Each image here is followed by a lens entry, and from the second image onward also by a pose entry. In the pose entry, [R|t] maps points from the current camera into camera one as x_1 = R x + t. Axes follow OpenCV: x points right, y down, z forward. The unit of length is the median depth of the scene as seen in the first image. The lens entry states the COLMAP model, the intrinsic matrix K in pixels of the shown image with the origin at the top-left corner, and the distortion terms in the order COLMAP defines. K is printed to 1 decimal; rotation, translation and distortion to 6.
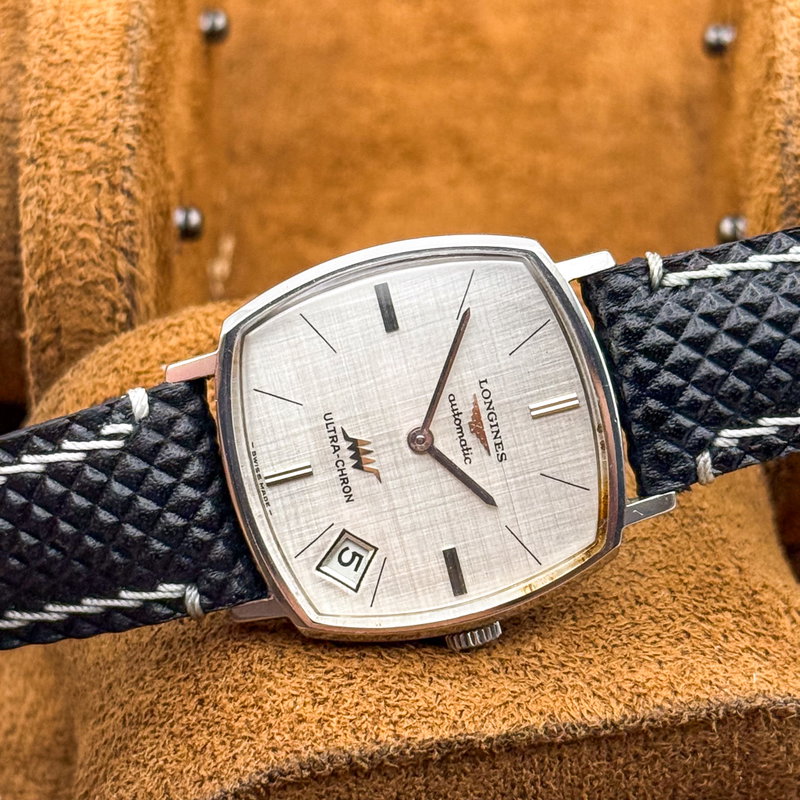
lens RADIAL K [[2448.5, 0, 400.0], [0, 2448.5, 400.0], [0, 0, 1]] dist [0.236831, -16.288870]
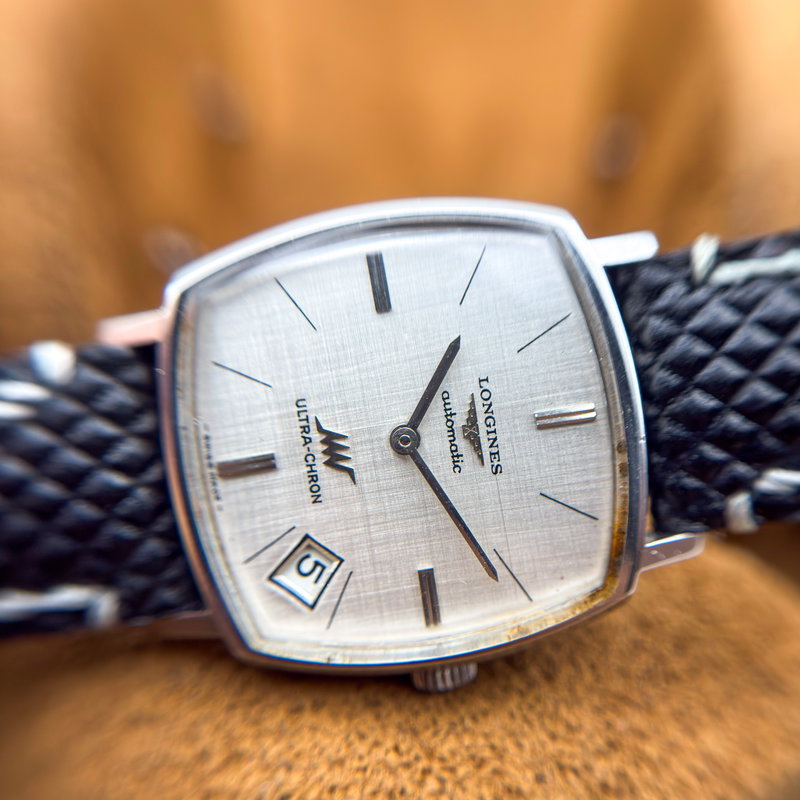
lens RADIAL K [[556.4, 0, 400.0], [0, 556.4, 400.0], [0, 0, 1]] dist [-0.001149, -0.000188]
pose [[0.991803, 0.094500, -0.086004, 0.022399], [-0.095908, 0.995313, -0.012382, 0.004745], [0.084430, 0.020529, 0.996218, 0.806952]]
